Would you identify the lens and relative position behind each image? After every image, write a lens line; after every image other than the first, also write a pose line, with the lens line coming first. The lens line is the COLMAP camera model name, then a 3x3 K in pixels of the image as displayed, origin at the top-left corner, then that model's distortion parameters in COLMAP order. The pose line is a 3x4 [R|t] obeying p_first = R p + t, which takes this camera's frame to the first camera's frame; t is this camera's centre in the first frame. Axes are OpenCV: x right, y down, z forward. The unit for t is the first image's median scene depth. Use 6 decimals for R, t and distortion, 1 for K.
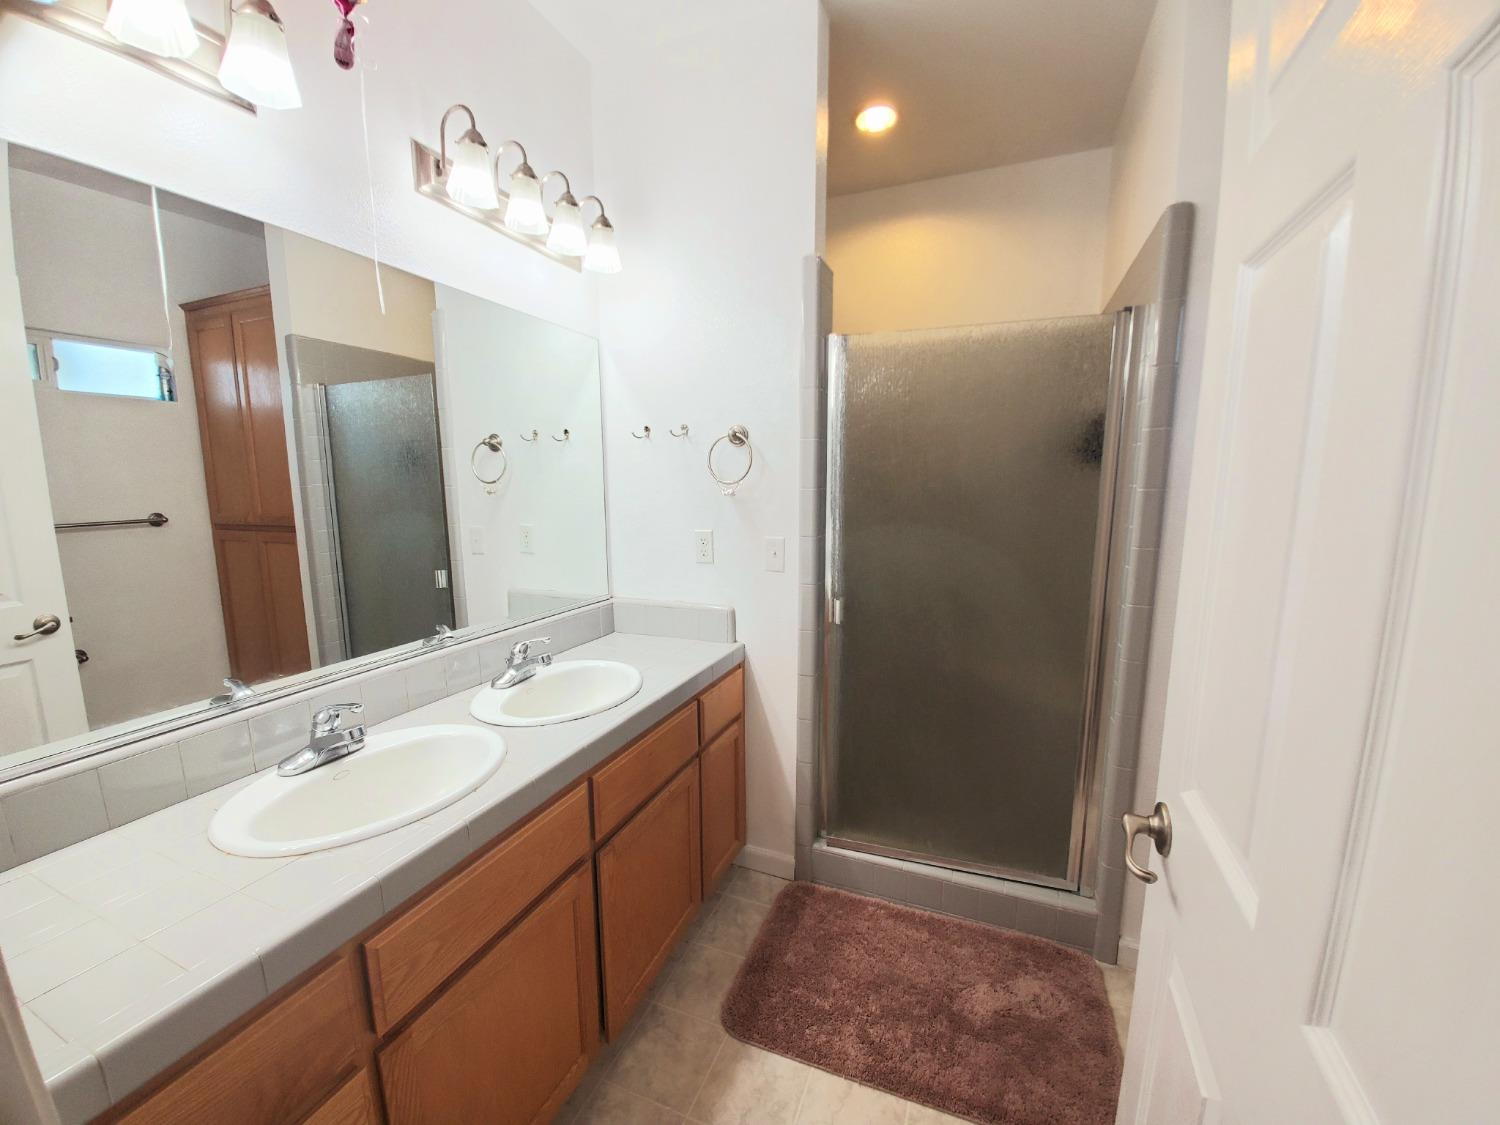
lens RADIAL K [[603.5, 0, 760.0], [0, 603.5, 575.0], [0, 0, 1]] dist [0.001493, -0.010699]
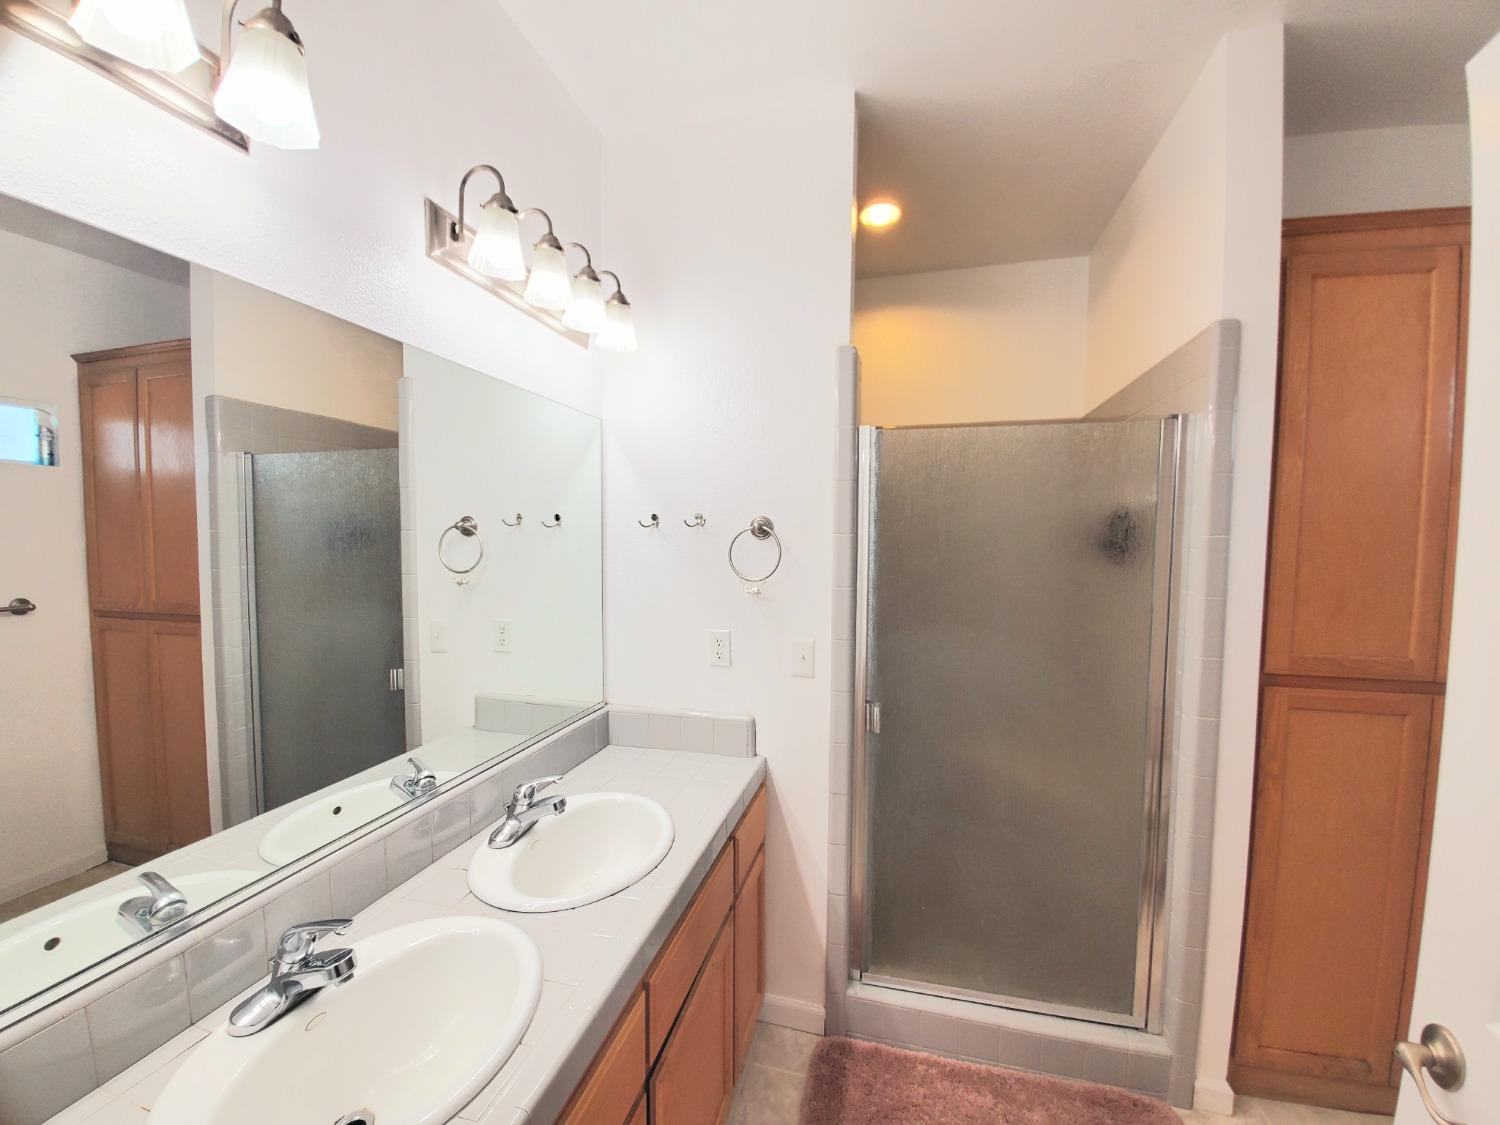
lens RADIAL K [[597.4, 0, 754.3], [0, 597.4, 566.6], [0, 0, 1]] dist [0.000807, -0.010156]
pose [[0.991617, 0.001022, 0.129210, -0.160075], [0.012188, 0.994770, -0.101407, -0.078644], [-0.128637, 0.102131, 0.986419, 0.109481]]
